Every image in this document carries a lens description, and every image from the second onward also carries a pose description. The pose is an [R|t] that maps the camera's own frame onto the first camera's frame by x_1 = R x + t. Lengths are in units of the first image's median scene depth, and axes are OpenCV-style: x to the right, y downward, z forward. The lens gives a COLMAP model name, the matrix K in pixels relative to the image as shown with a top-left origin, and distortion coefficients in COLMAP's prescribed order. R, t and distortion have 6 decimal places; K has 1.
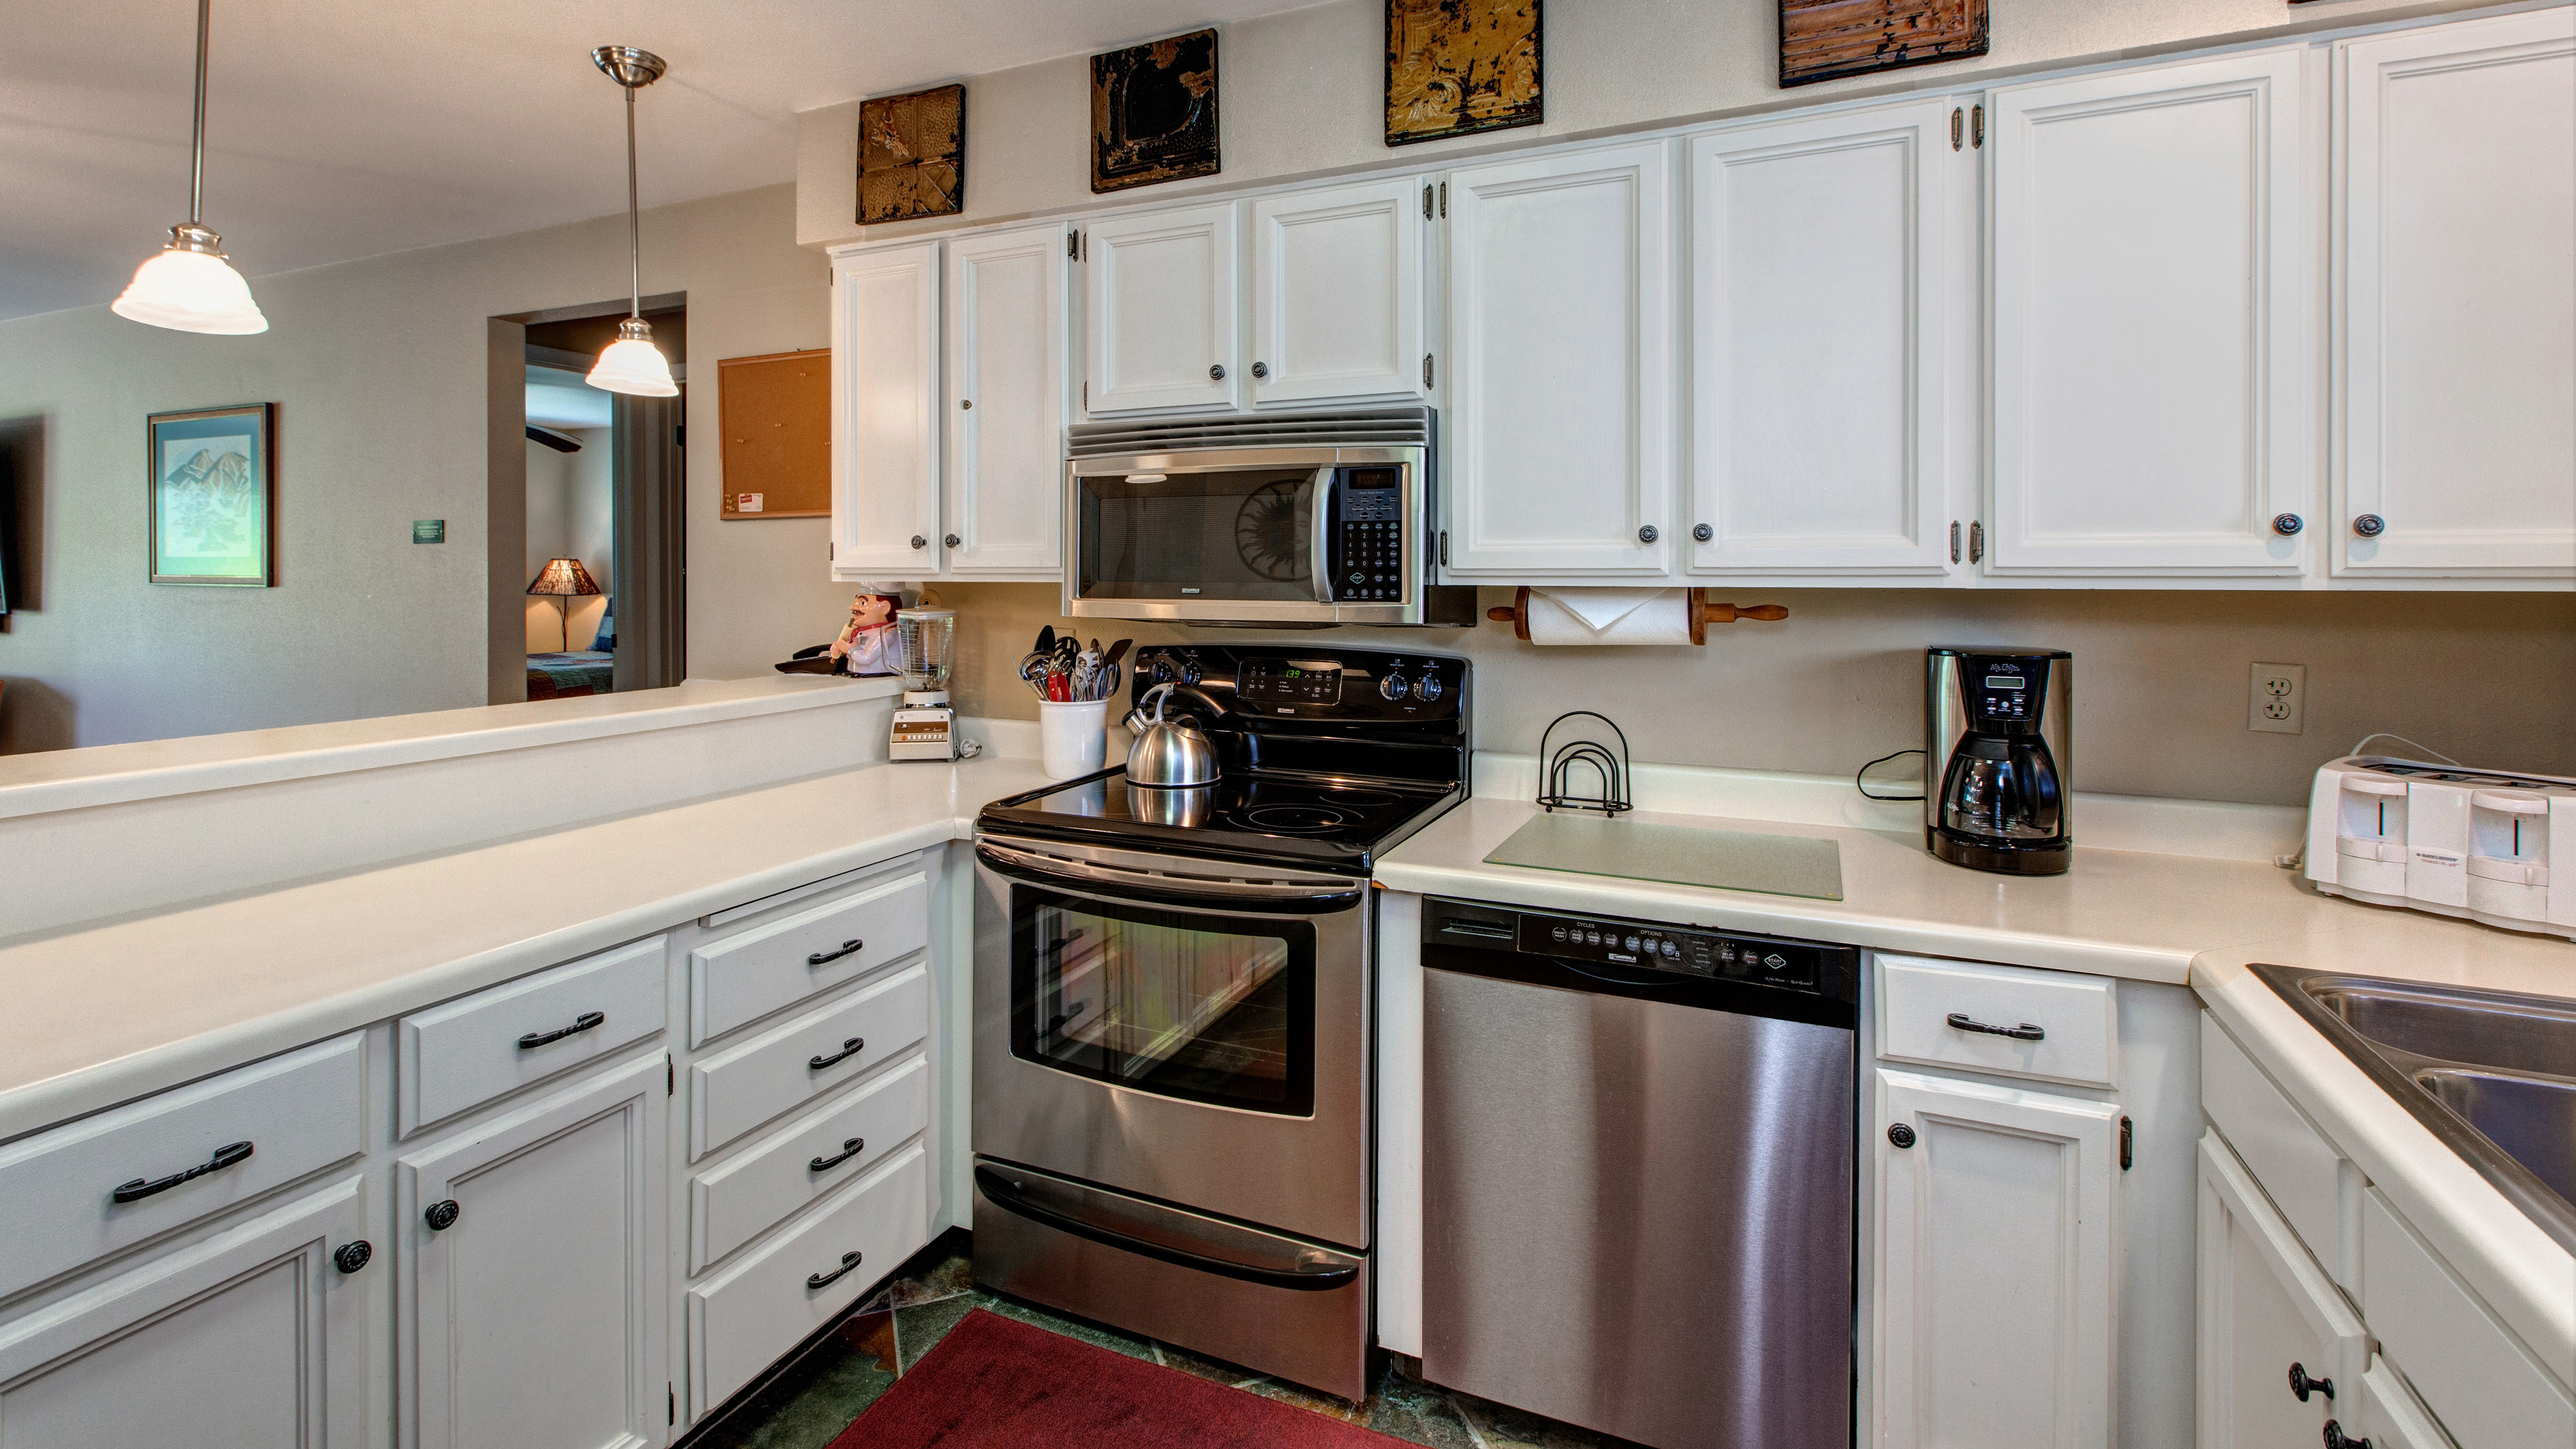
lens RADIAL K [[1180.9, 0, 1240.1], [0, 1180.9, 568.1], [0, 0, 1]] dist [0.000308, 0.000080]
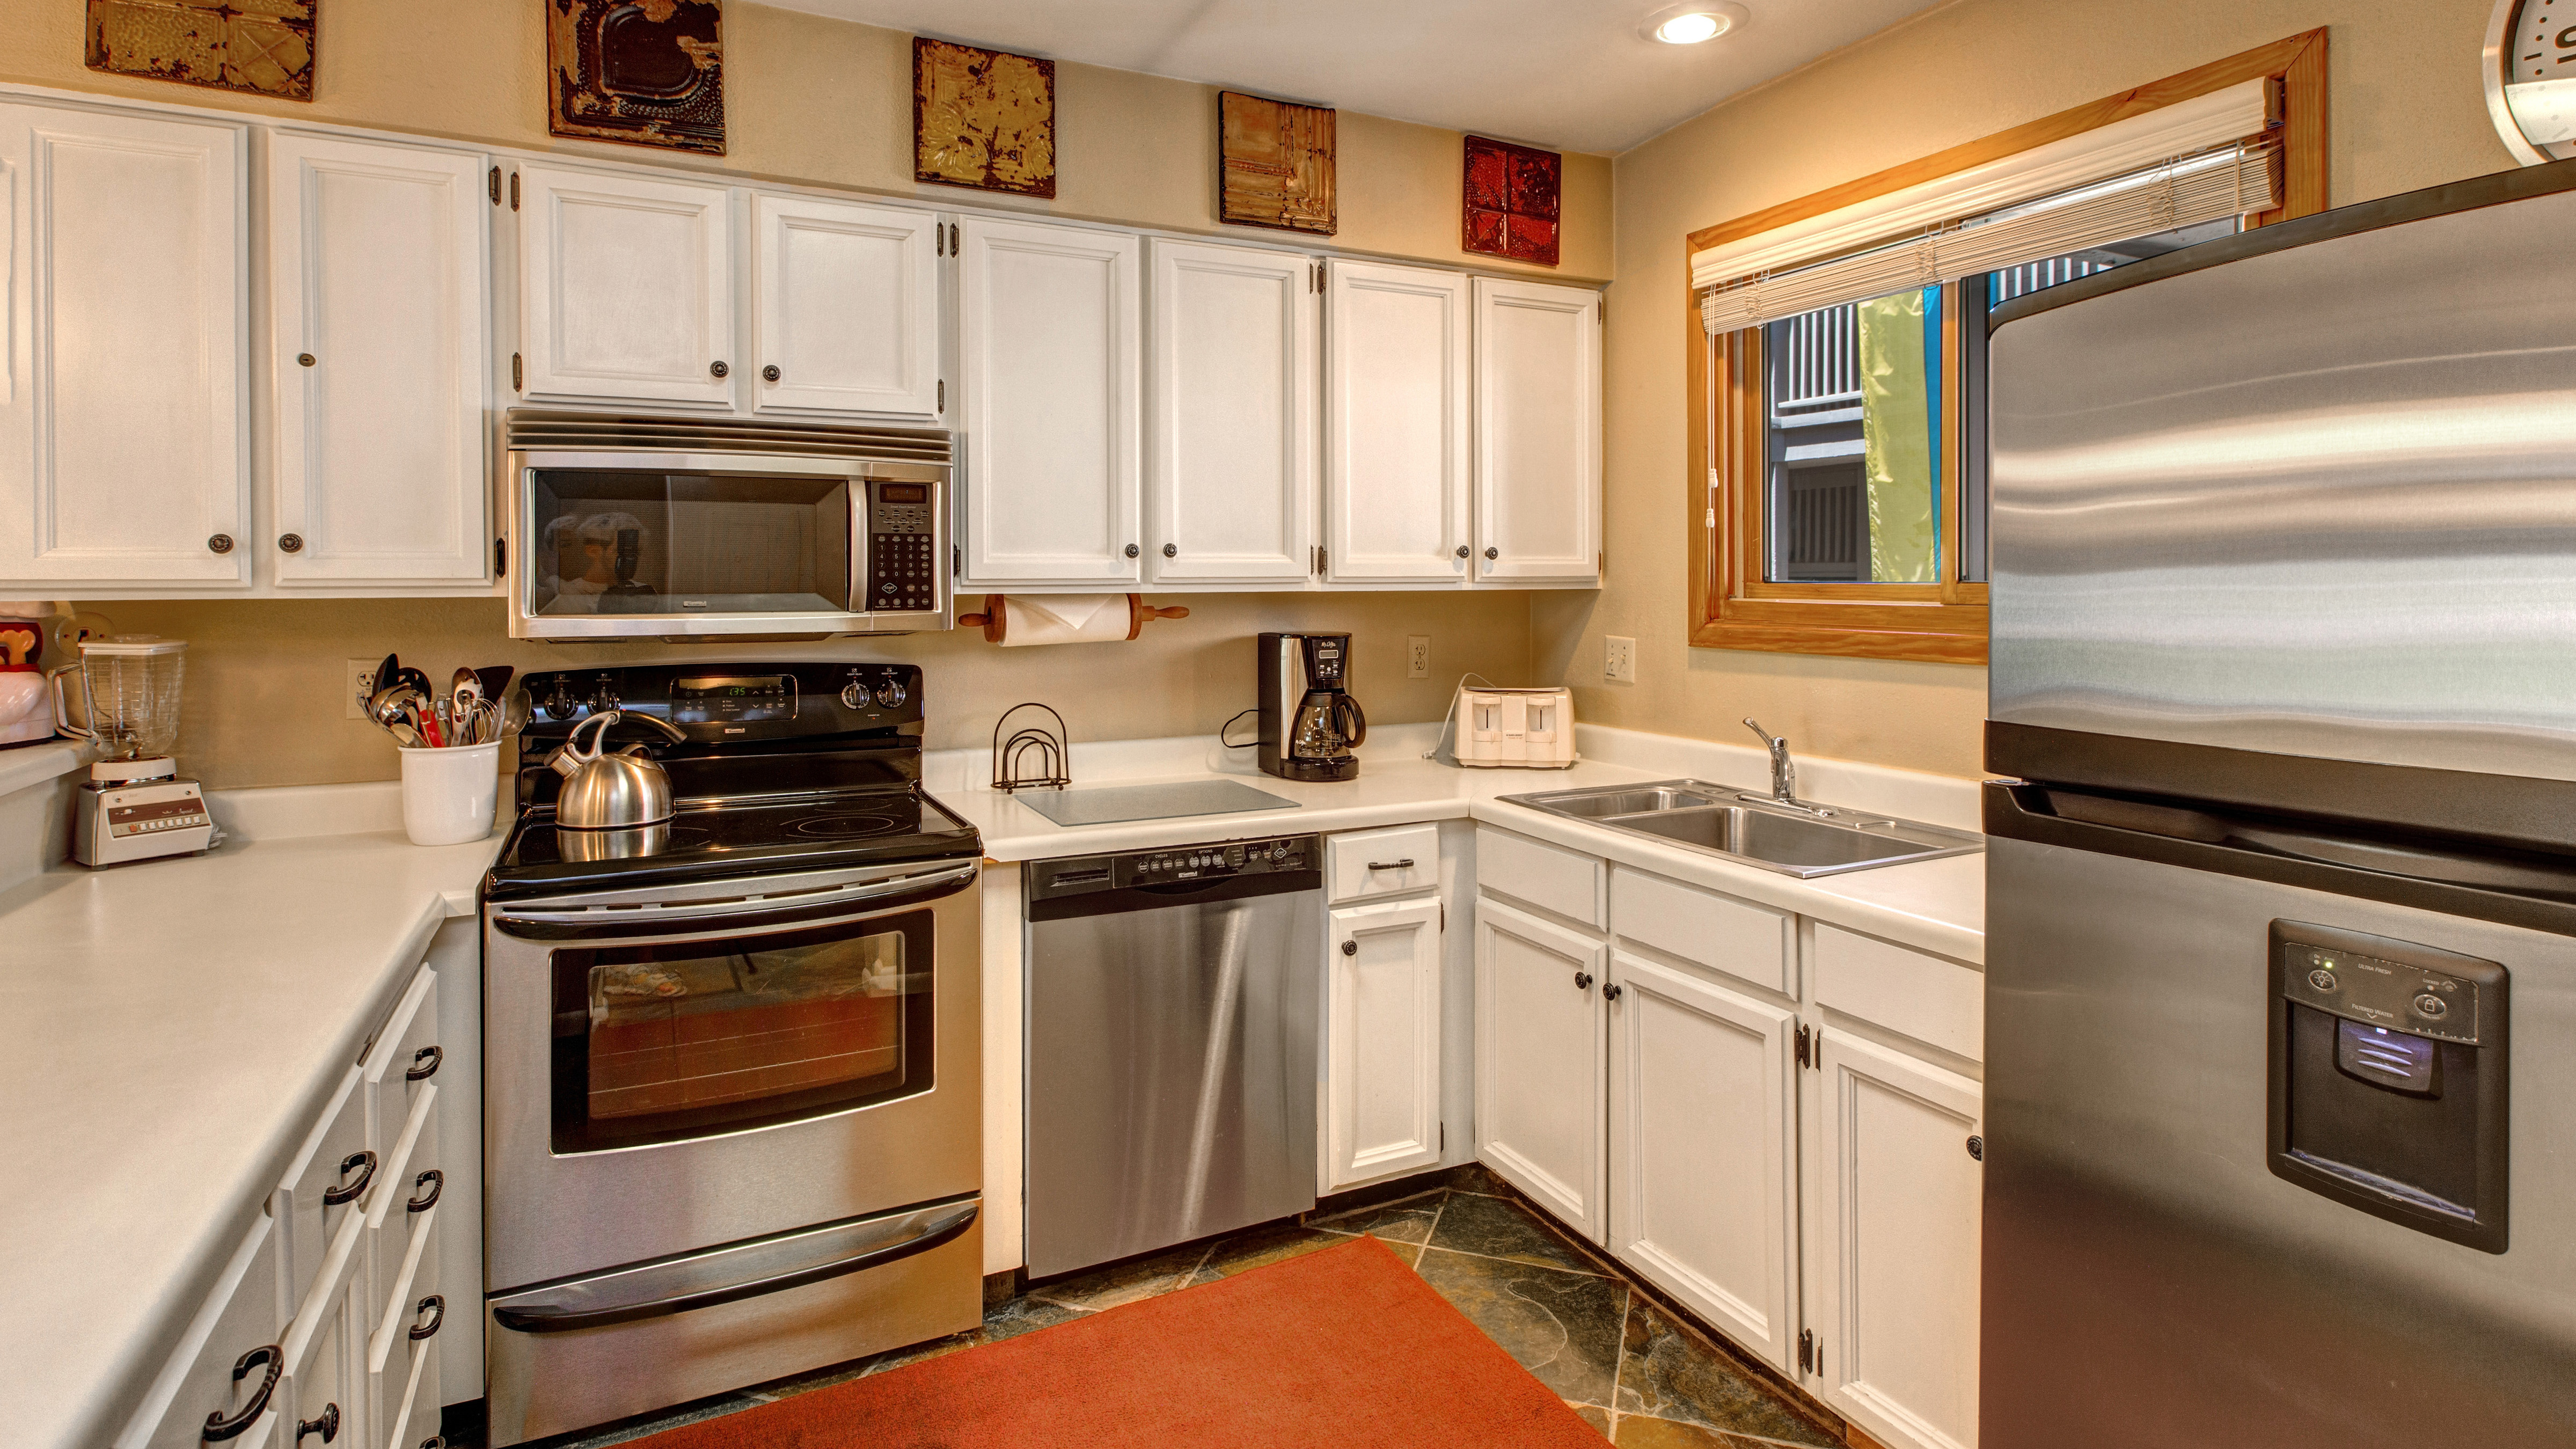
lens RADIAL K [[1316.0, 0, 1295.8], [0, 1316.0, 589.3], [0, 0, 1]] dist [-0.006011, 0.002872]
pose [[0.620679, -0.005724, 0.784044, -0.590908], [0.003632, 0.999984, 0.004425, 0.005681], [-0.784056, 0.000101, 0.620690, -0.000986]]
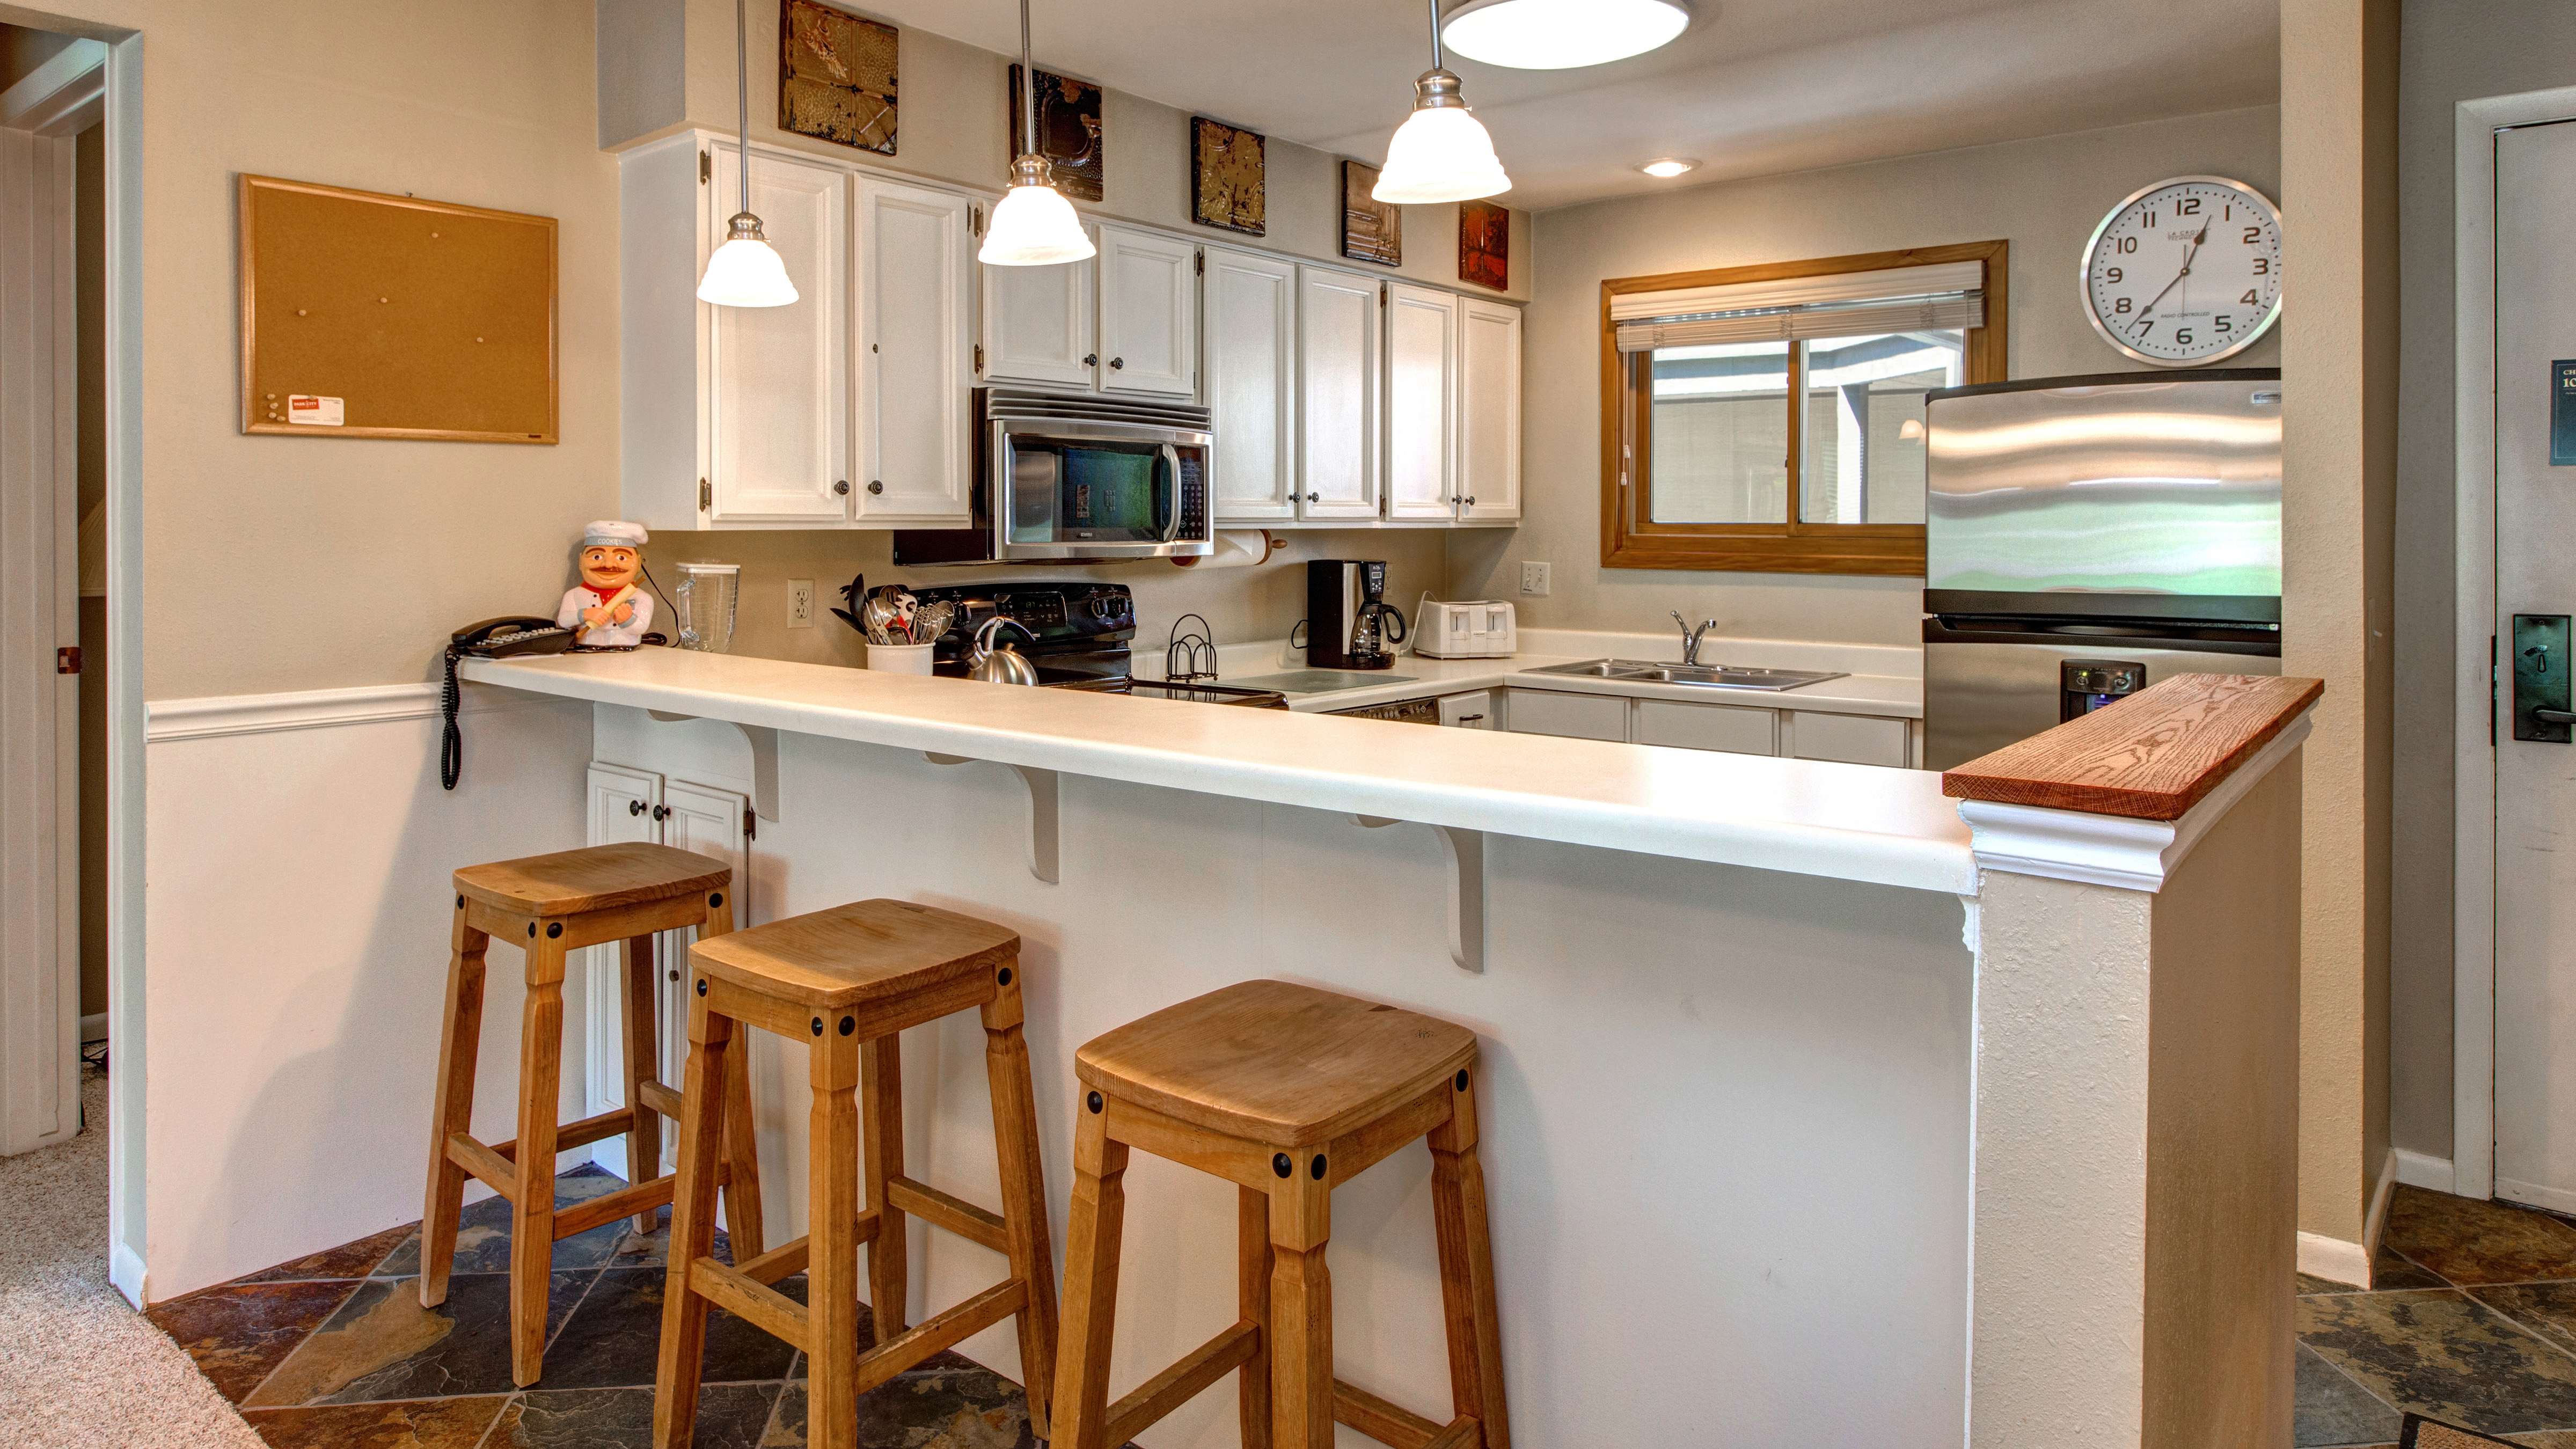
lens RADIAL K [[1568.0, 0, 1346.0], [0, 1568.0, 533.7], [0, 0, 1]] dist [-0.005815, 0.000659]
pose [[0.228712, -0.005934, 0.973476, -1.688972], [-0.001154, 0.999979, 0.006367, 0.008548], [-0.973493, -0.002580, 0.228700, 0.384079]]
